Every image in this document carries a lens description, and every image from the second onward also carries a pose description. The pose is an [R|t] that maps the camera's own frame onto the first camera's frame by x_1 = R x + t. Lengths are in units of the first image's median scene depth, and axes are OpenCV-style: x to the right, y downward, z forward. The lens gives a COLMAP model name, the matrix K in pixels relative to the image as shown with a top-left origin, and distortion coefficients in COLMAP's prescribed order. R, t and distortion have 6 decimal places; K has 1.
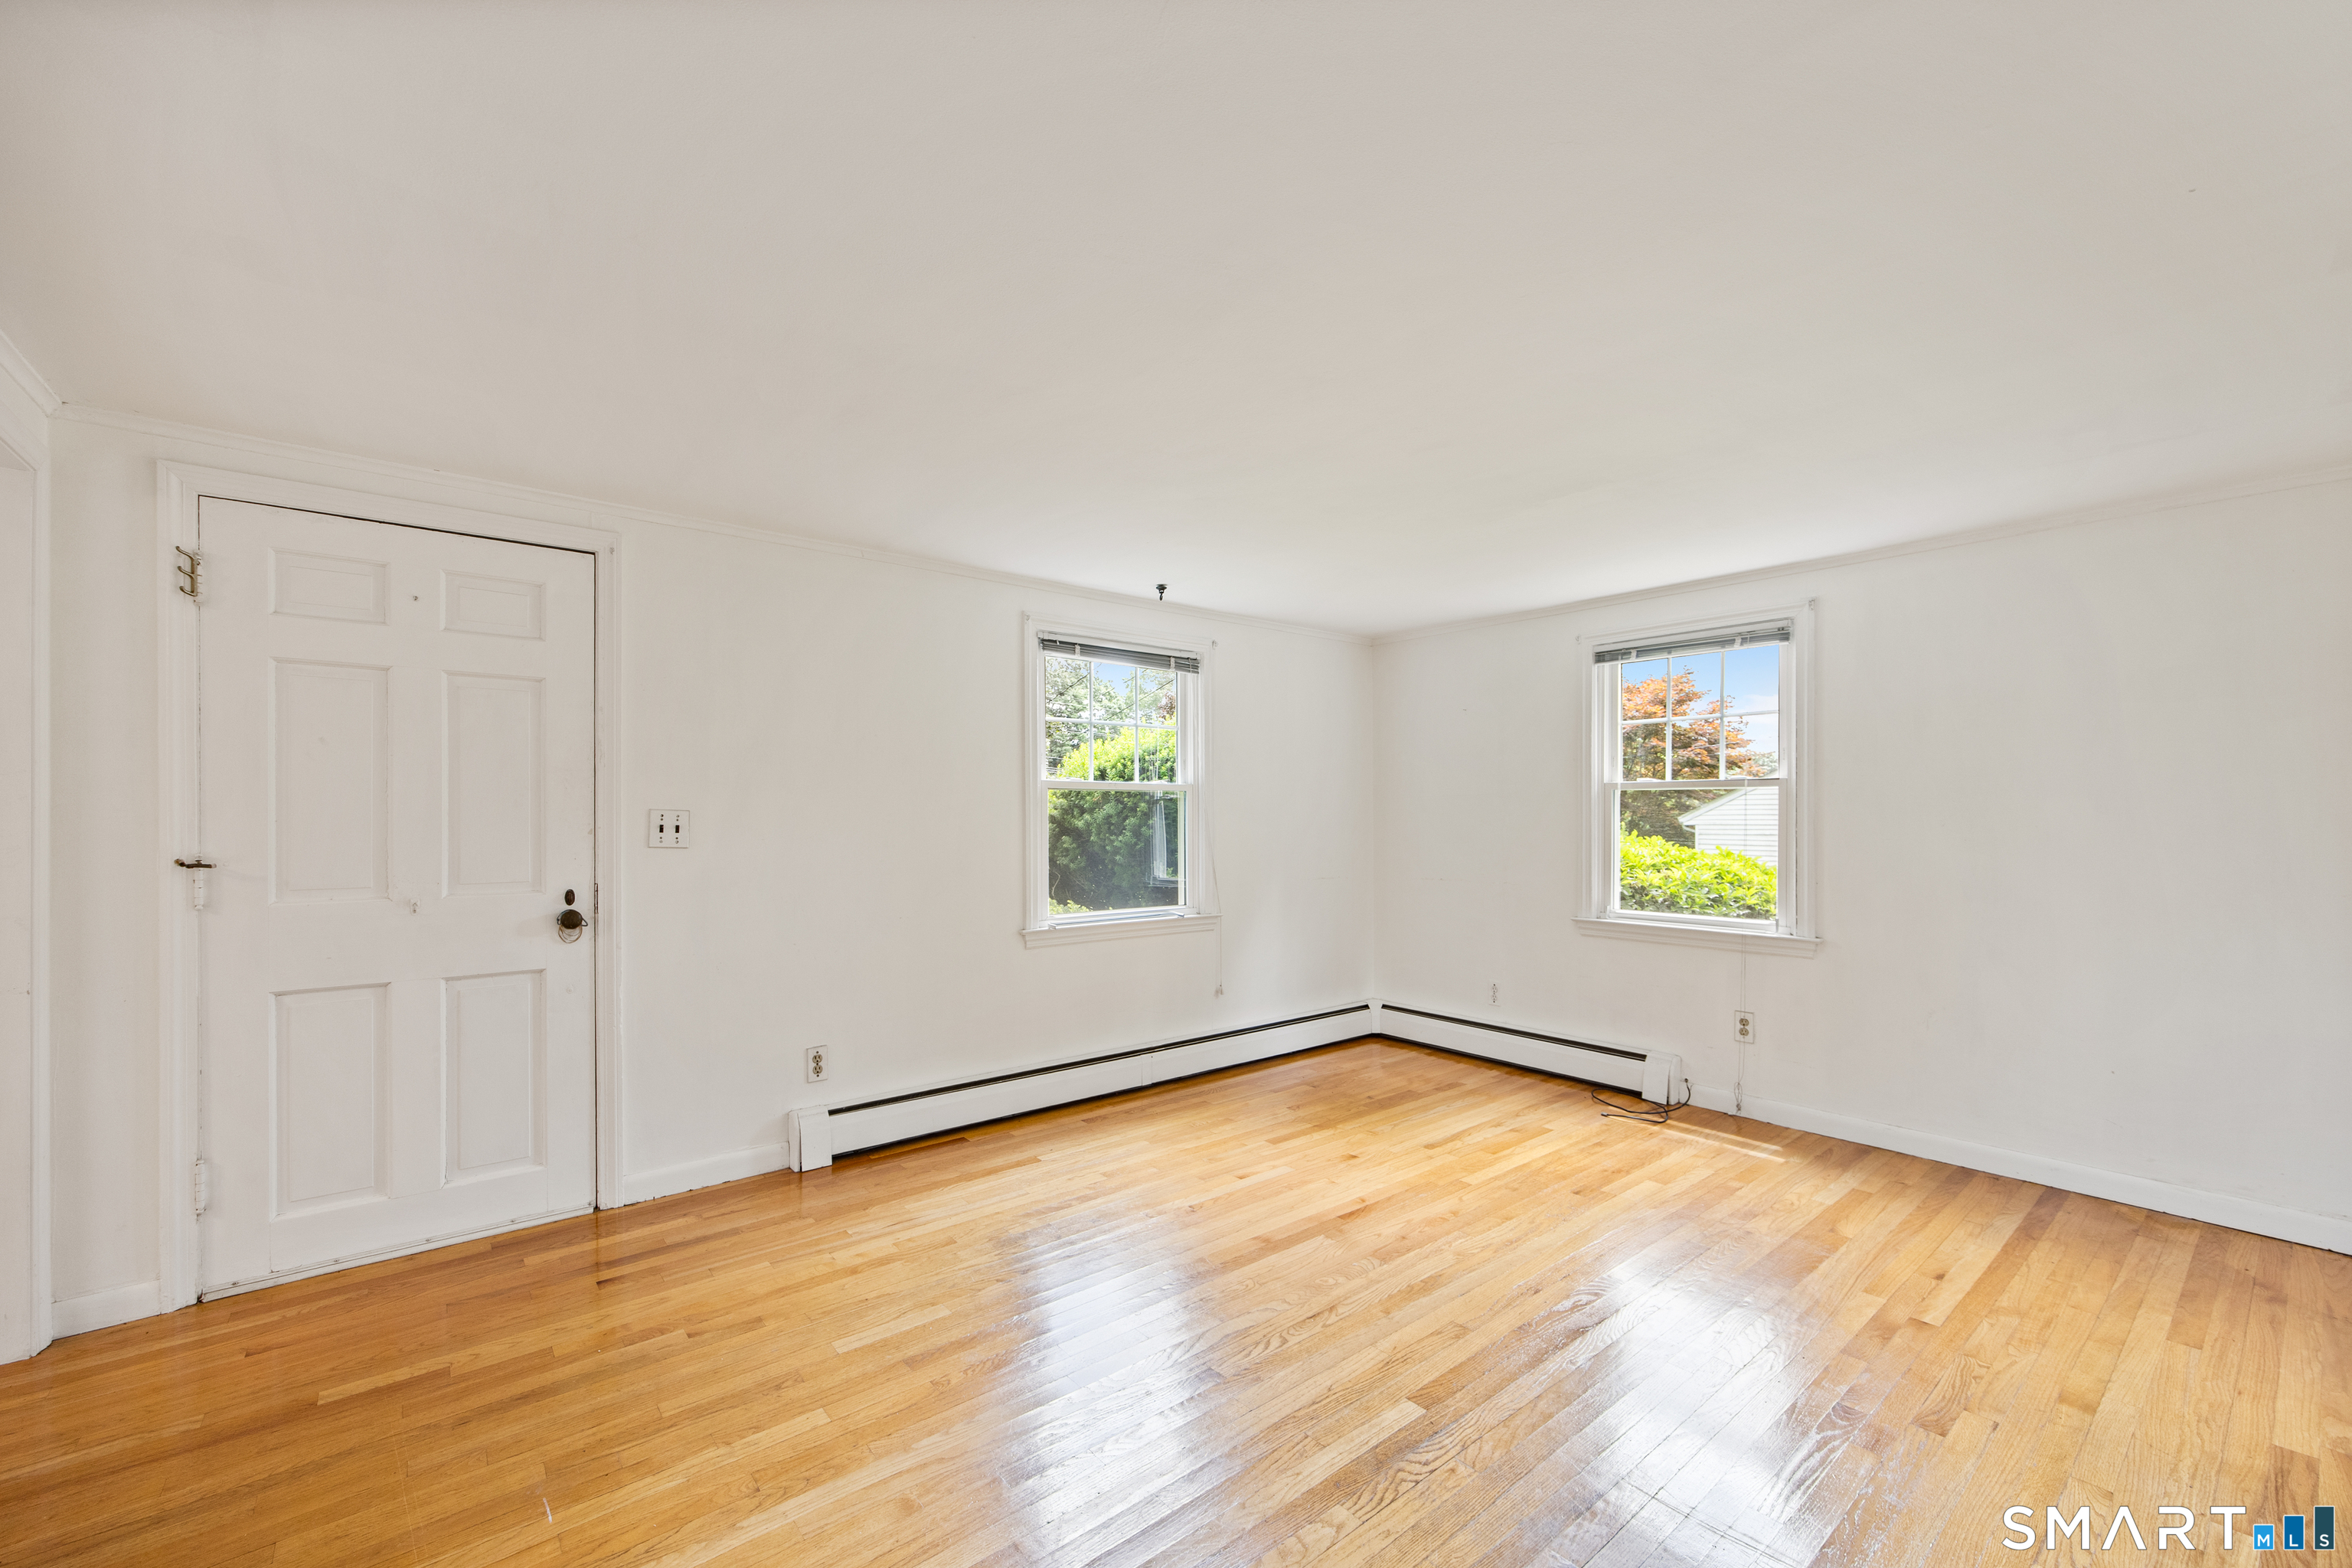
lens RADIAL K [[940.7, 0, 1148.6], [0, 940.7, 821.0], [0, 0, 1]] dist [0.000692, 0.000306]
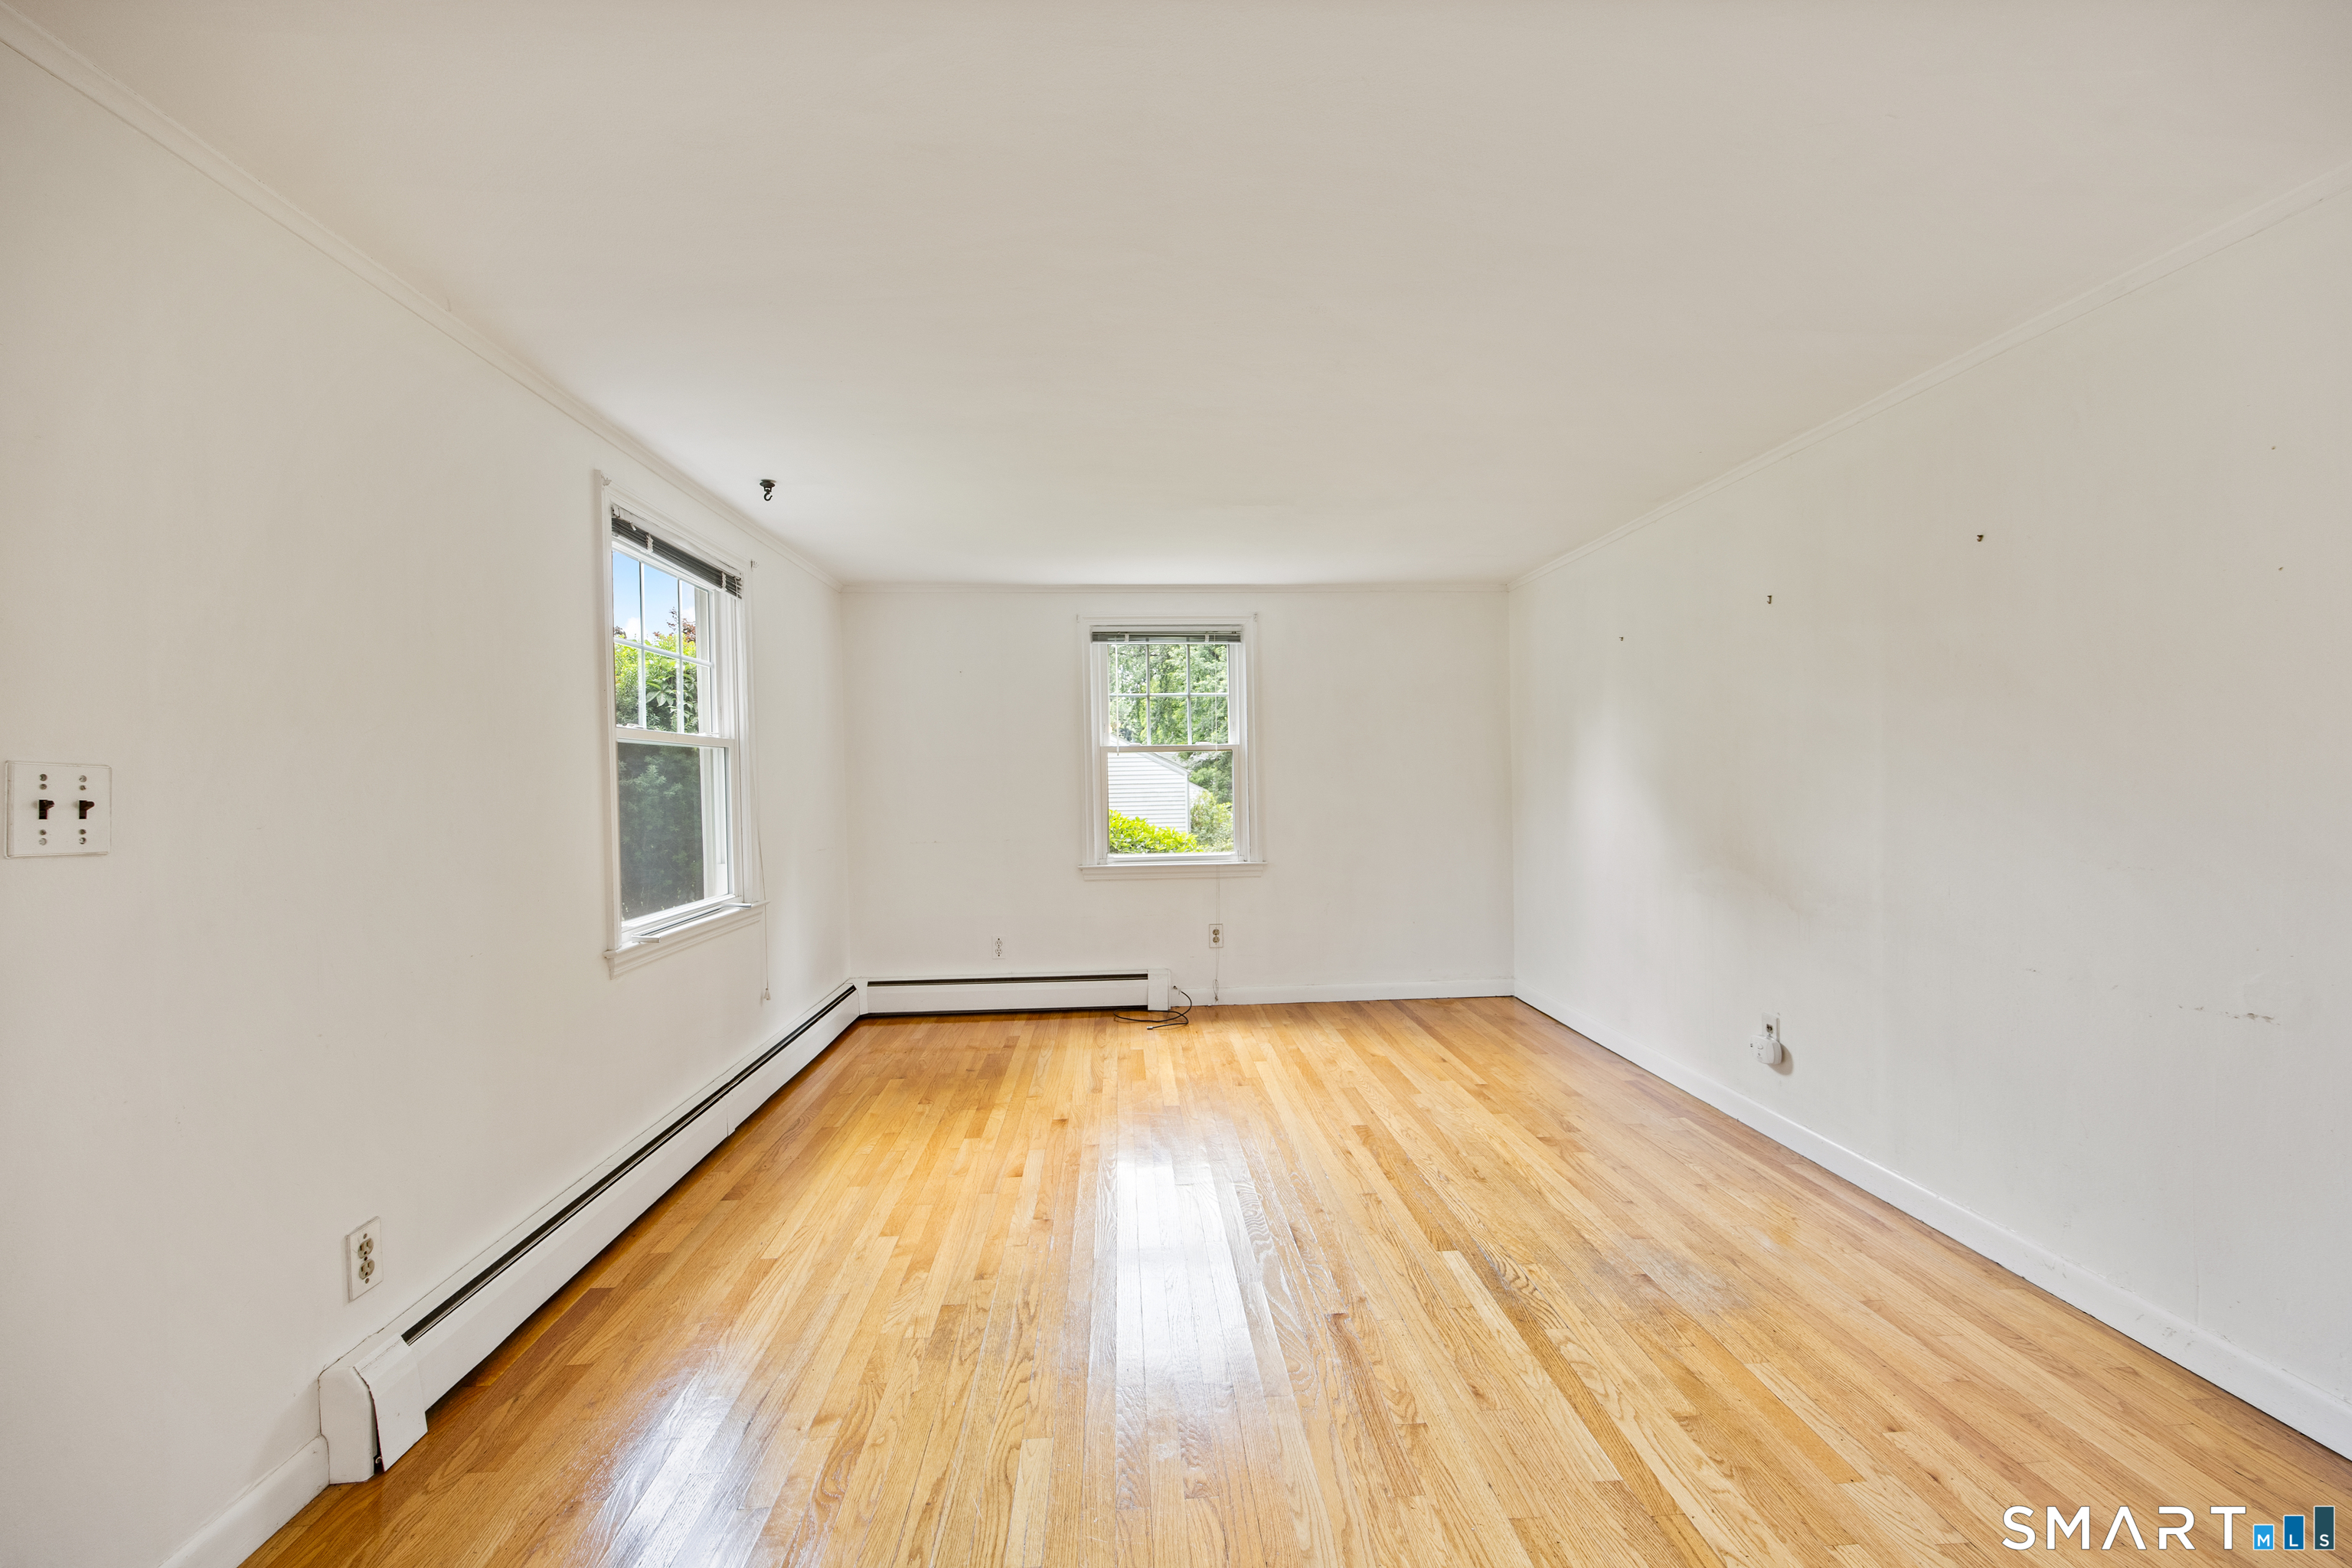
lens RADIAL K [[947.4, 0, 1166.7], [0, 947.4, 781.5], [0, 0, 1]] dist [0.000284, 0.000030]
pose [[0.574967, -0.011858, 0.818091, -0.526206], [0.021871, 0.999760, -0.000880, 0.006824], [-0.817885, 0.018398, 0.575088, 0.338452]]
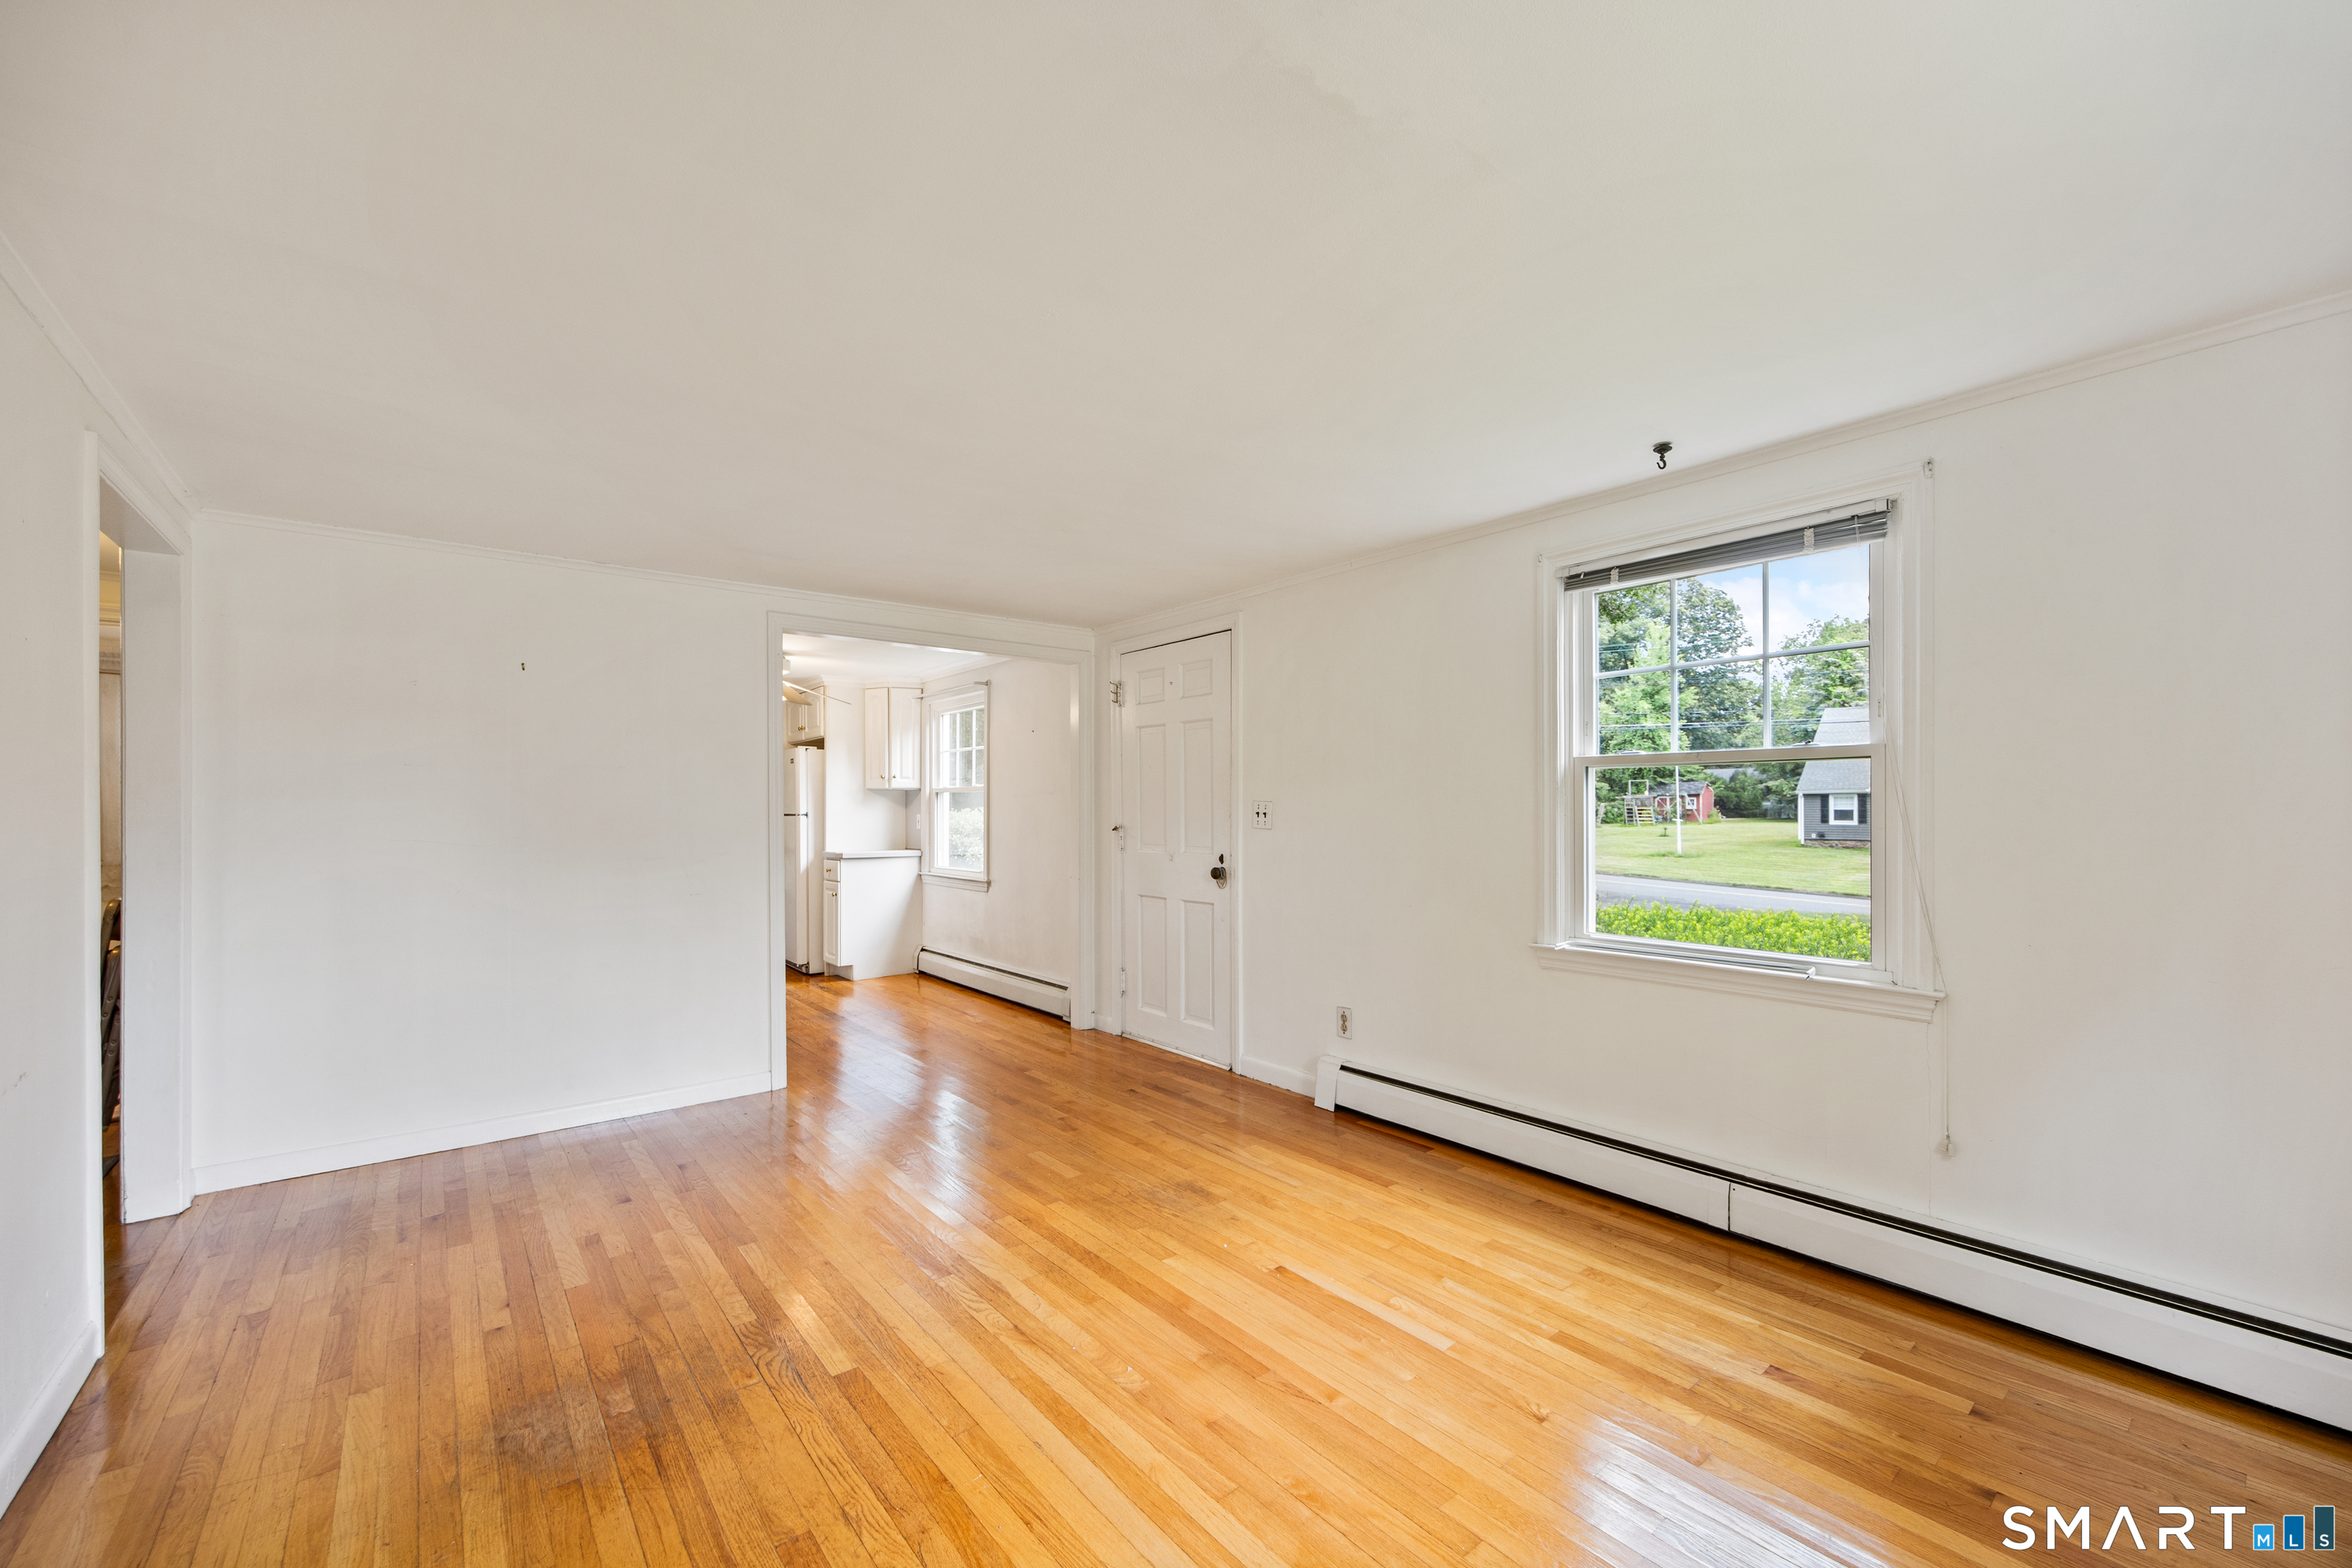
lens RADIAL K [[912.4, 0, 1173.4], [0, 912.4, 806.9], [0, 0, 1]] dist [0.001075, 0.000079]
pose [[0.019947, 0.000518, -0.999801, 0.754933], [0.001621, 0.999999, 0.000550, -0.003719], [0.999800, -0.001632, 0.019946, 0.778375]]
